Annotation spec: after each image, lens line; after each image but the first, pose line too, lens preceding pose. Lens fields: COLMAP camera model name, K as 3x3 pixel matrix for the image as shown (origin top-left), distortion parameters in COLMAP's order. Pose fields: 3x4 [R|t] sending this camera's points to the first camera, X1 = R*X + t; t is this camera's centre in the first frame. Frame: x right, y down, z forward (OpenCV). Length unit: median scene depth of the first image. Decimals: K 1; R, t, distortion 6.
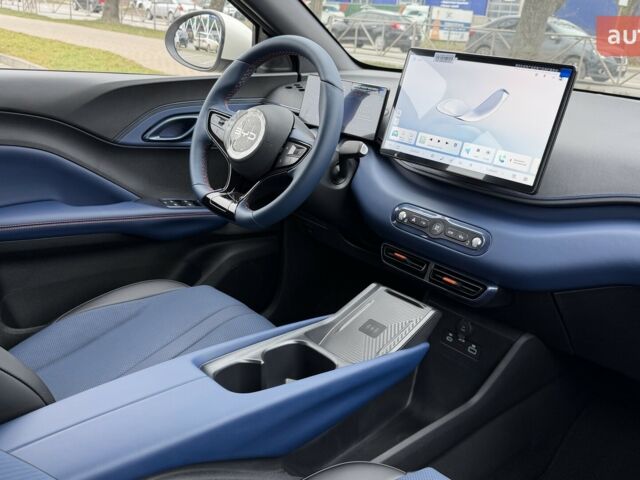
lens RADIAL K [[590.9, 0, 320.0], [0, 590.9, 240.0], [0, 0, 1]] dist [0.201923, -0.433204]
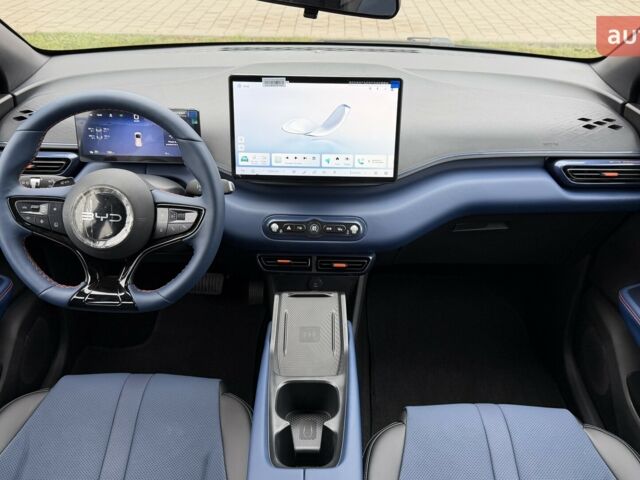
lens RADIAL K [[590.9, 0, 320.0], [0, 590.9, 240.0], [0, 0, 1]] dist [0.201923, -0.433204]
pose [[0.683534, -0.437580, 0.584214, -0.485297], [0.290489, 0.897346, 0.332244, -0.387055], [-0.669625, -0.057392, 0.740478, 0.153270]]
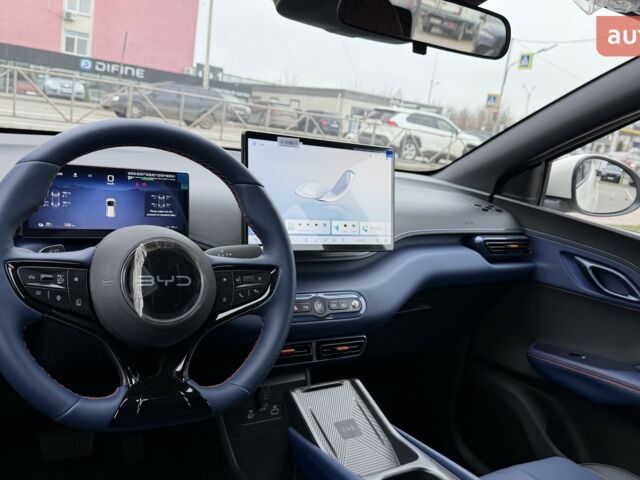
lens RADIAL K [[590.9, 0, 320.0], [0, 590.9, 240.0], [0, 0, 1]] dist [0.201923, -0.433204]
pose [[0.173339, -0.250660, 0.952430, -0.756289], [0.219046, 0.952659, 0.210855, -0.350594], [-0.960194, 0.172077, 0.220039, 0.782216]]
